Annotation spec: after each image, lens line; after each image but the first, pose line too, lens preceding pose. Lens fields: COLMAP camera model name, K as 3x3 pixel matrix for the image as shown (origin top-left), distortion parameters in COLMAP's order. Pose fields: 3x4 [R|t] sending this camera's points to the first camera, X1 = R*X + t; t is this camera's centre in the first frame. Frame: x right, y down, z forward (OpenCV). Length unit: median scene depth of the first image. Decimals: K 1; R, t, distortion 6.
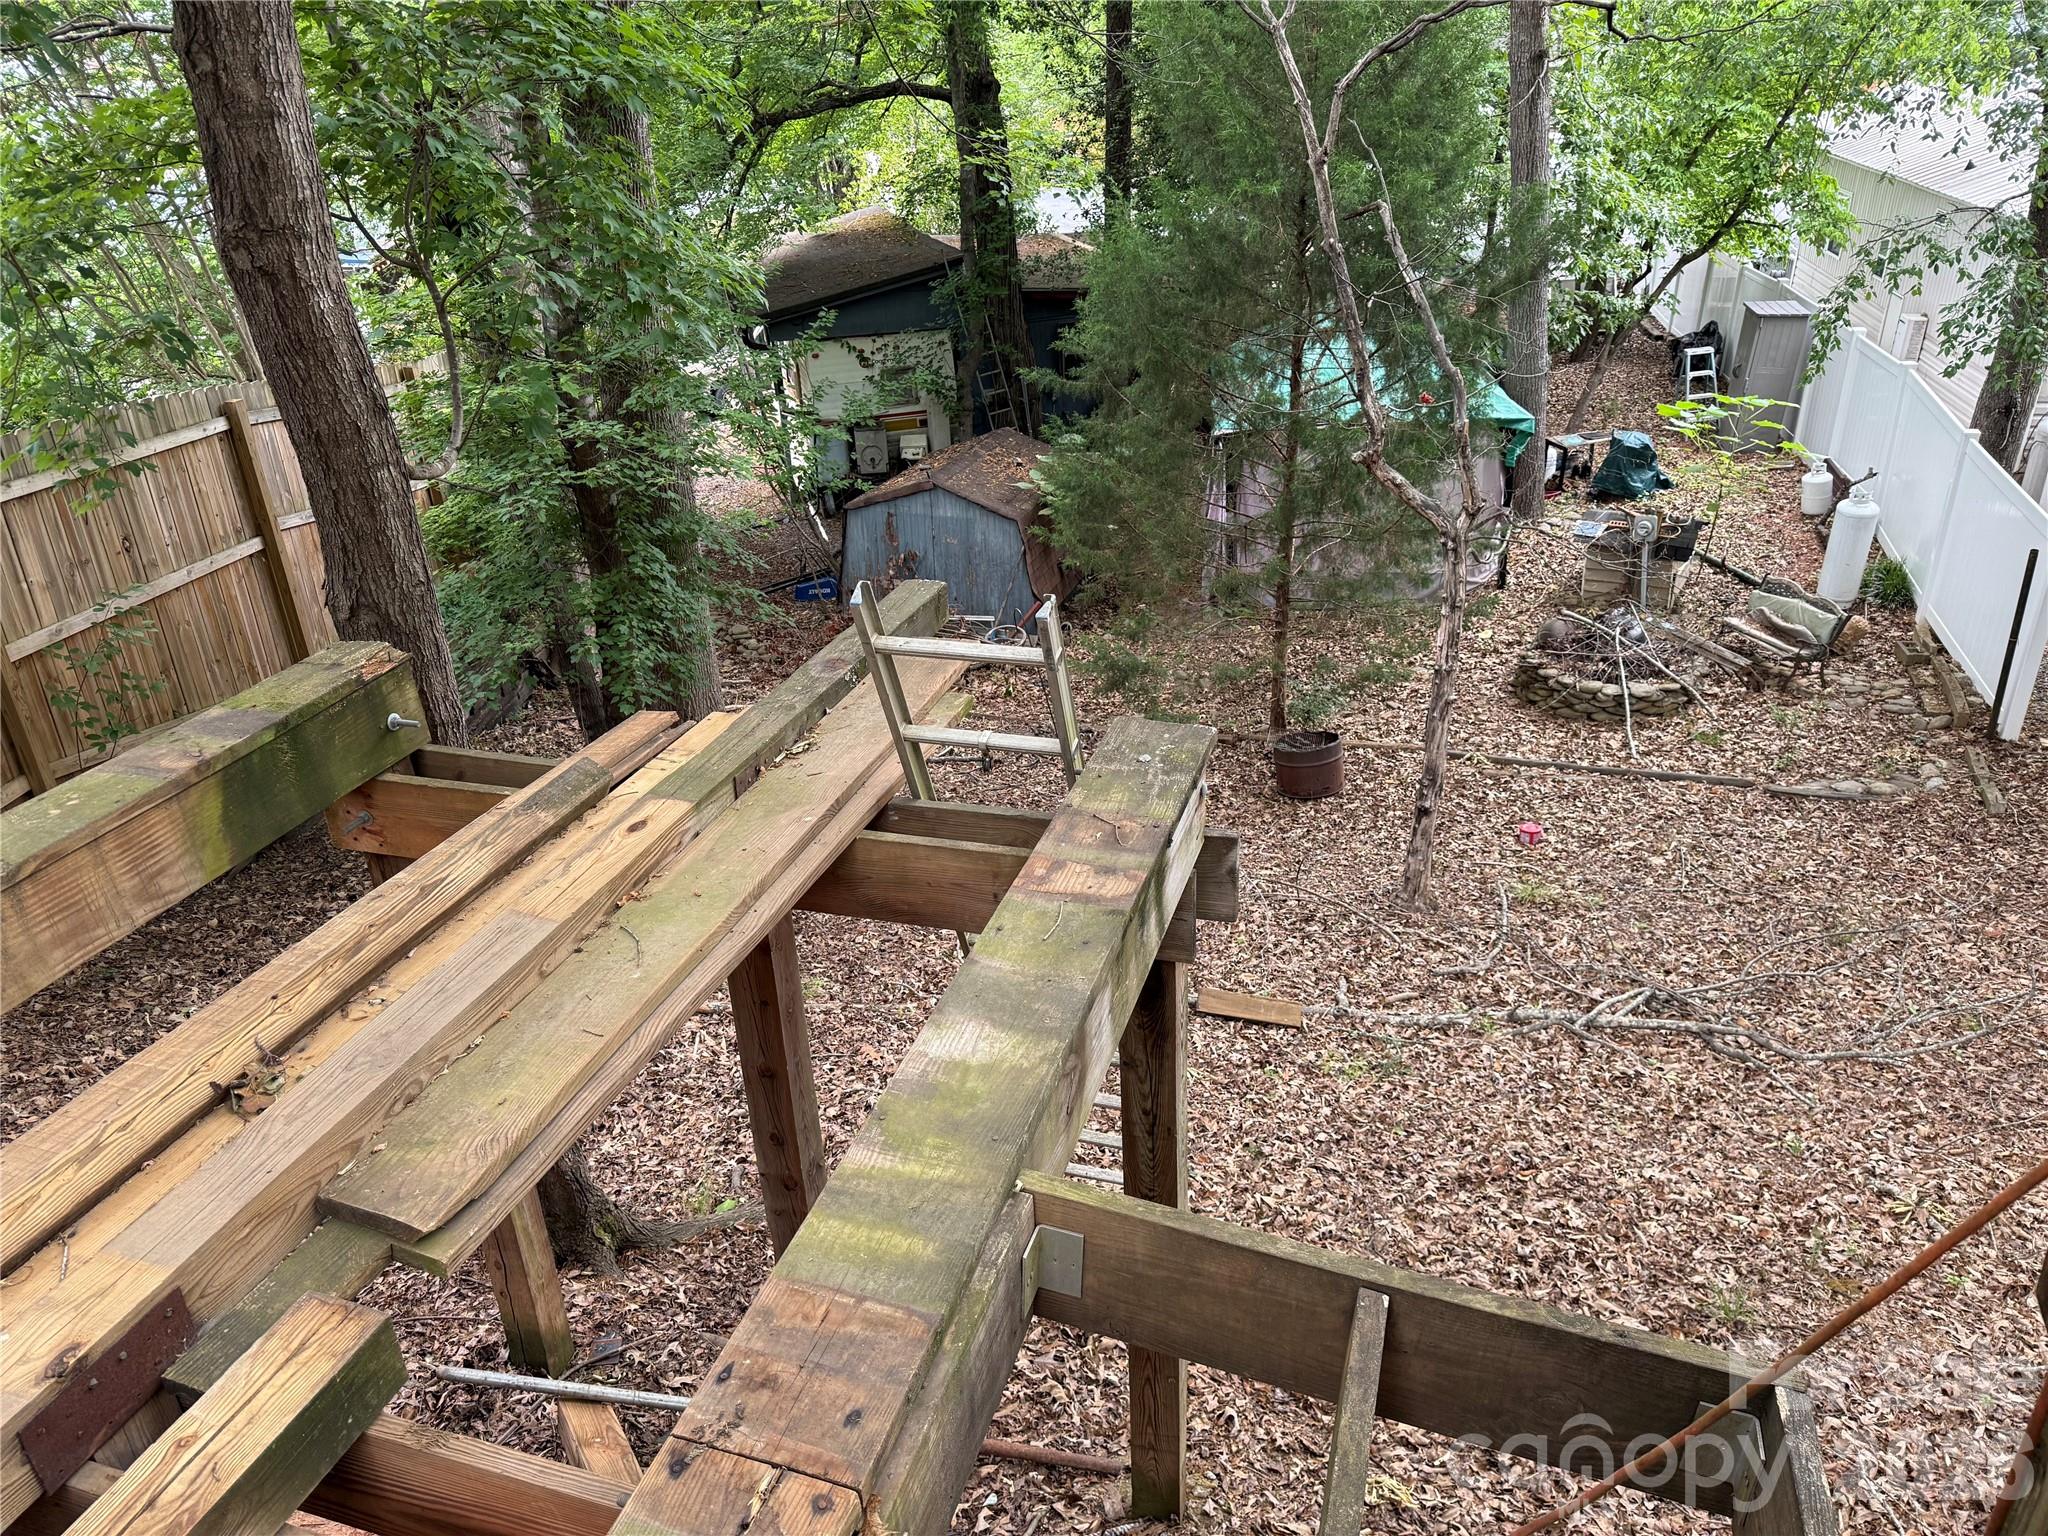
lens RADIAL K [[1422.4, 0, 1015.6], [0, 1422.4, 759.7], [0, 0, 1]] dist [0.046369, -0.072407]
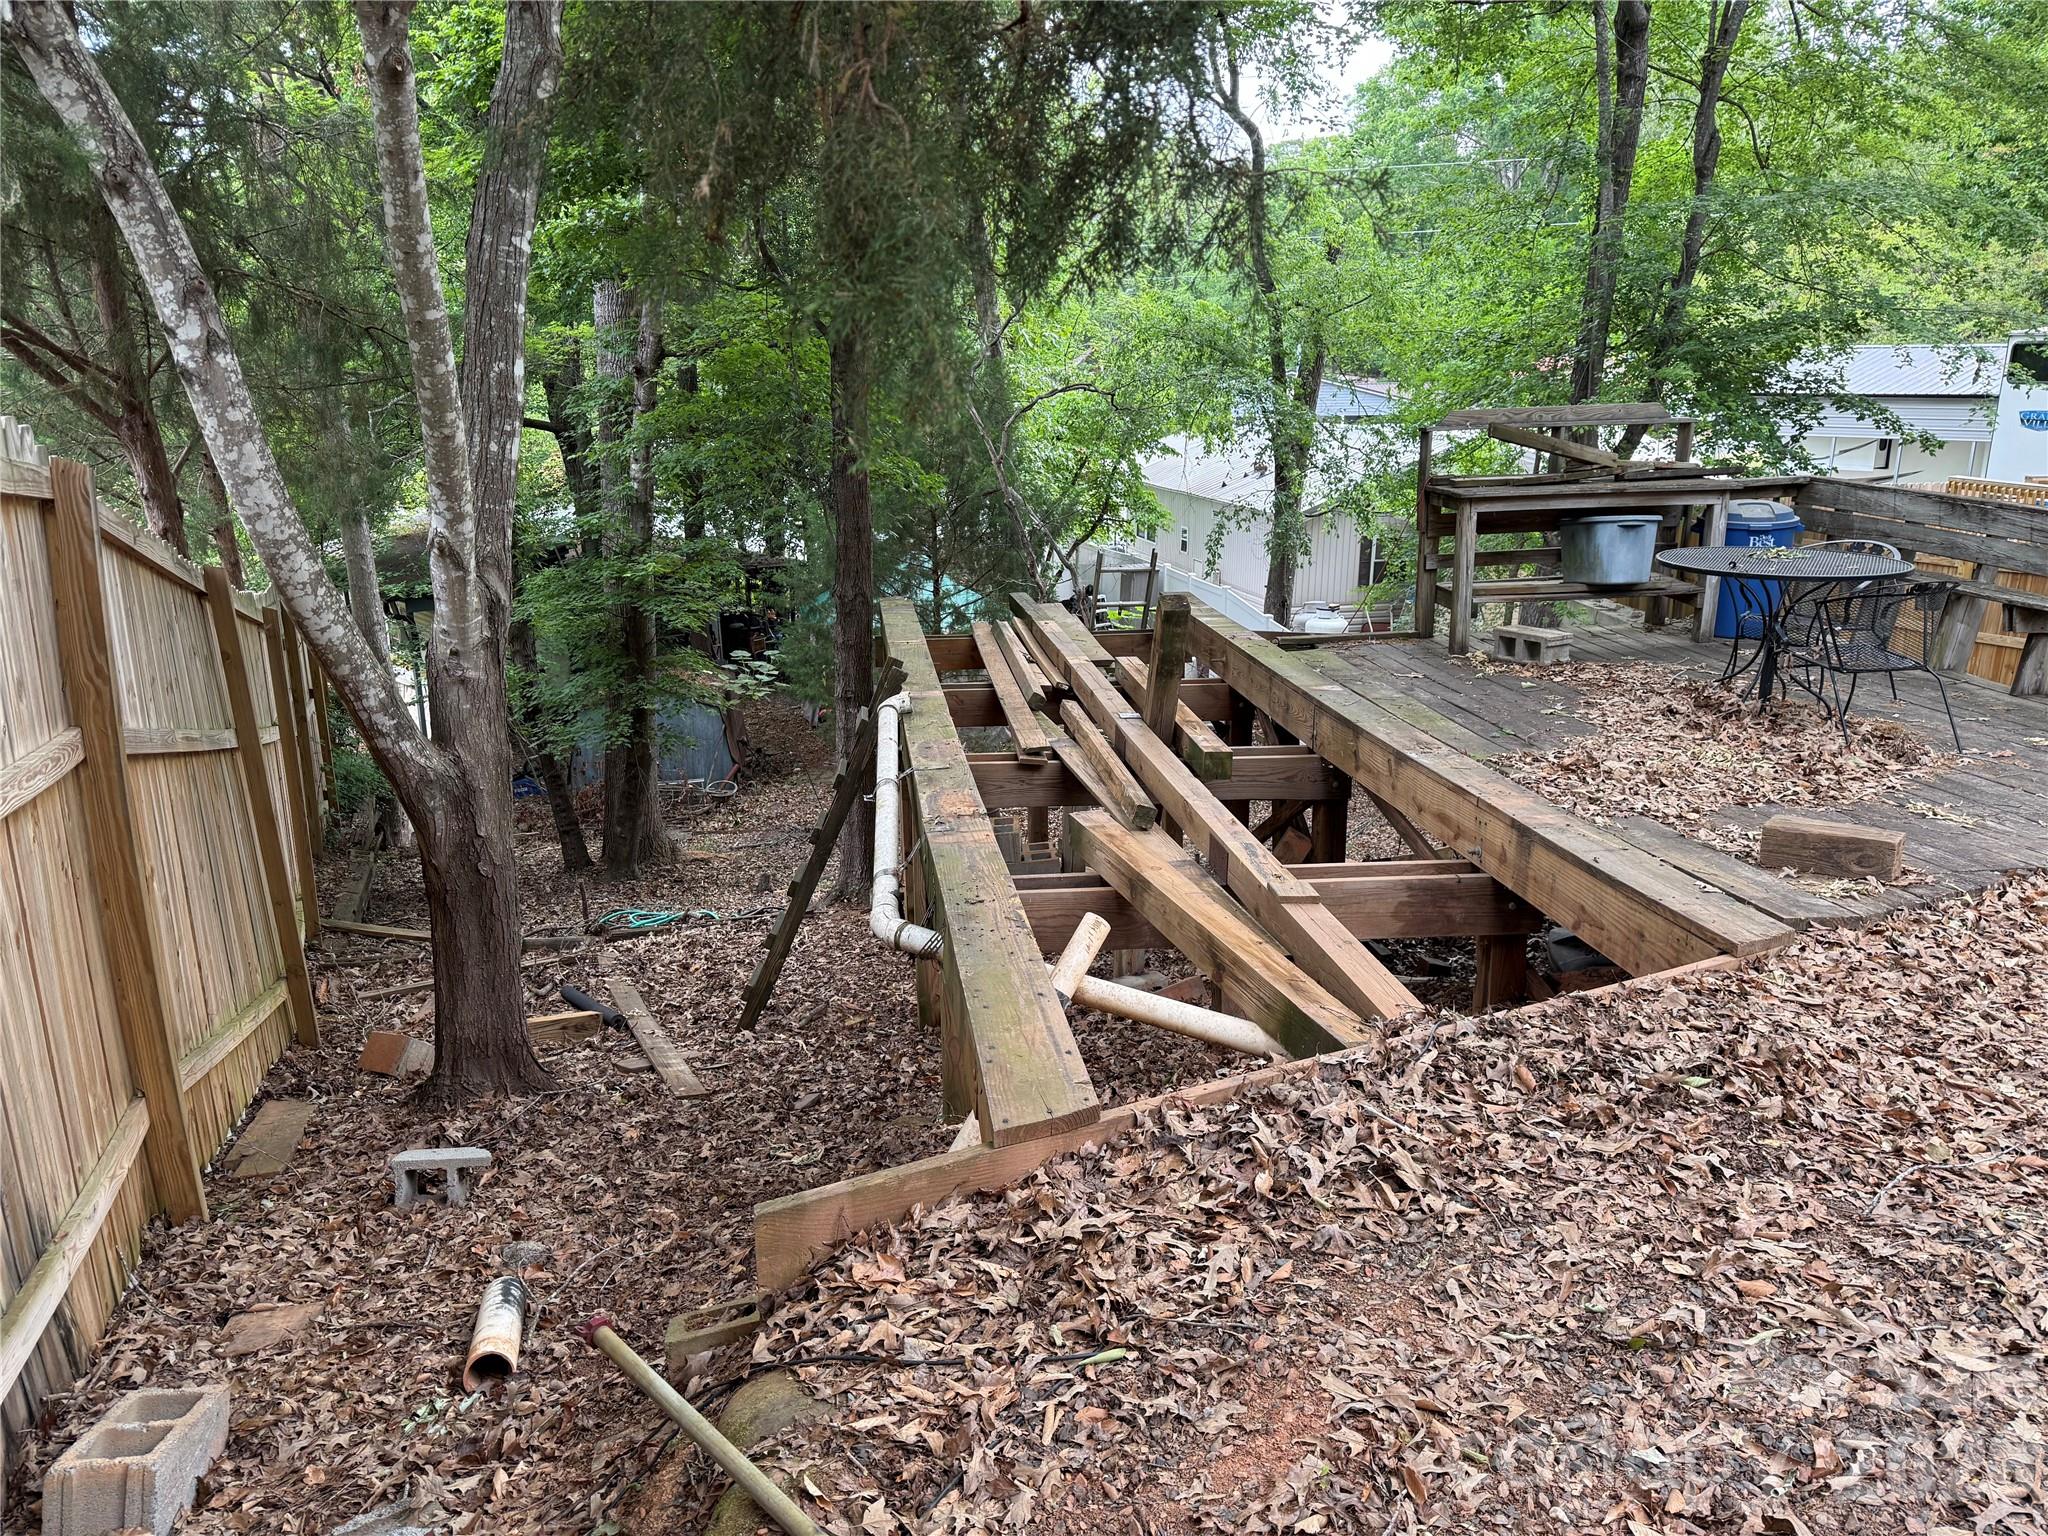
lens RADIAL K [[1422.4, 0, 1023.9], [0, 1422.4, 768.1], [0, 0, 1]] dist [0.046369, -0.072407]
pose [[0.899115, -0.073200, 0.431549, -0.262144], [0.162096, 0.971503, -0.172934, 0.141796], [-0.406593, 0.225440, 0.885358, -0.275430]]
